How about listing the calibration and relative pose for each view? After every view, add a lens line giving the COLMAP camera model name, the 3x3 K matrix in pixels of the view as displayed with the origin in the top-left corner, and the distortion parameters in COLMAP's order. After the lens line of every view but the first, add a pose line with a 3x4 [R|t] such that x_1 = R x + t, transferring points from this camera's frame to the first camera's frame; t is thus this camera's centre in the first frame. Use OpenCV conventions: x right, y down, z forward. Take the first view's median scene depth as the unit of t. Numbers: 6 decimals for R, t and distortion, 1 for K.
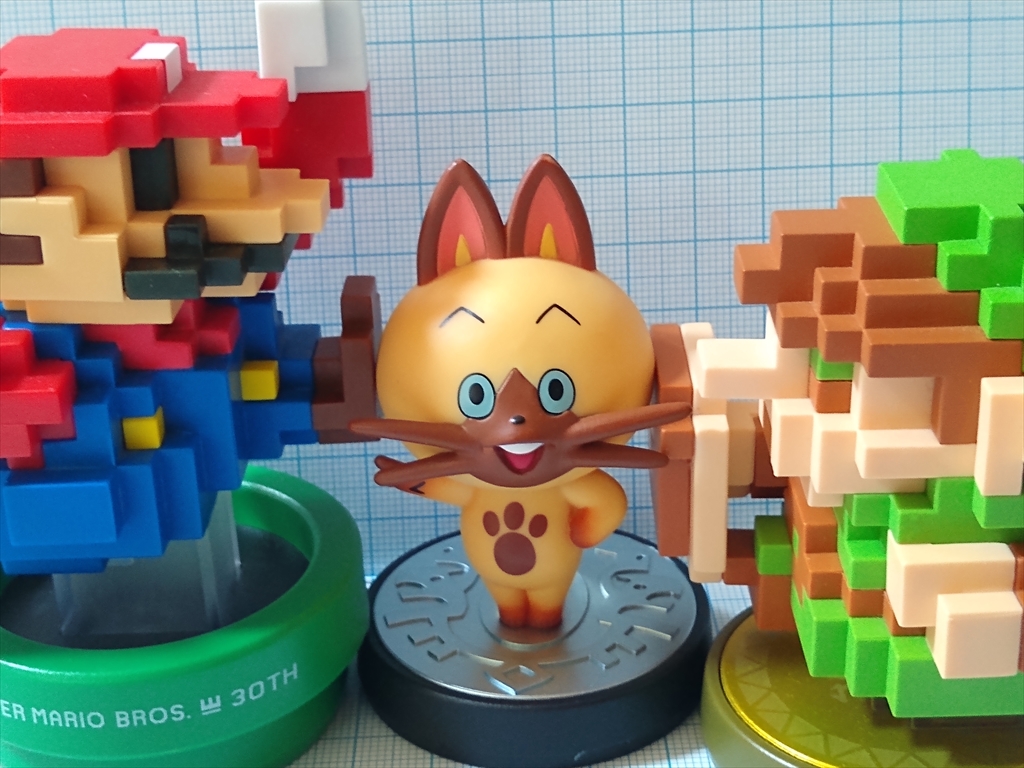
lens RADIAL K [[1882.1, 0, 512.0], [0, 1882.1, 384.0], [0, 0, 1]] dist [0.236743, -1.528511]
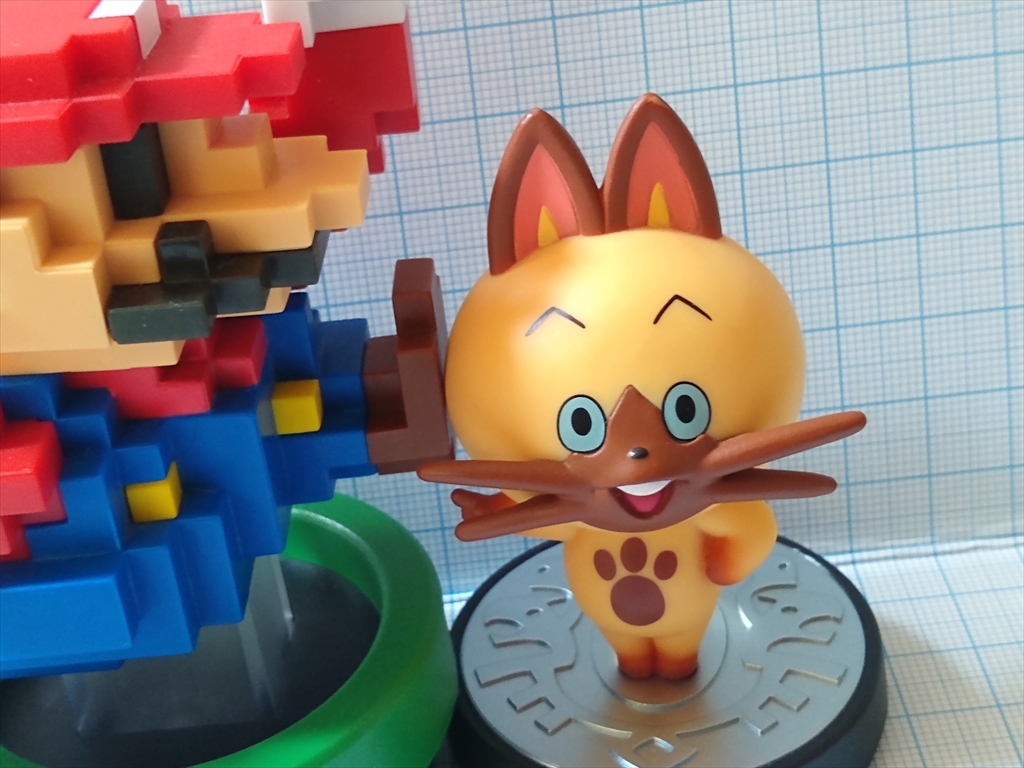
lens RADIAL K [[1929.3, 0, 510.7], [0, 1929.3, 423.5], [0, 0, 1]] dist [0.227789, -1.380313]
pose [[0.997127, -0.070845, -0.026820, -0.024839], [0.073302, 0.991693, 0.105693, -0.073617], [0.019109, -0.107356, 0.994037, 0.206994]]
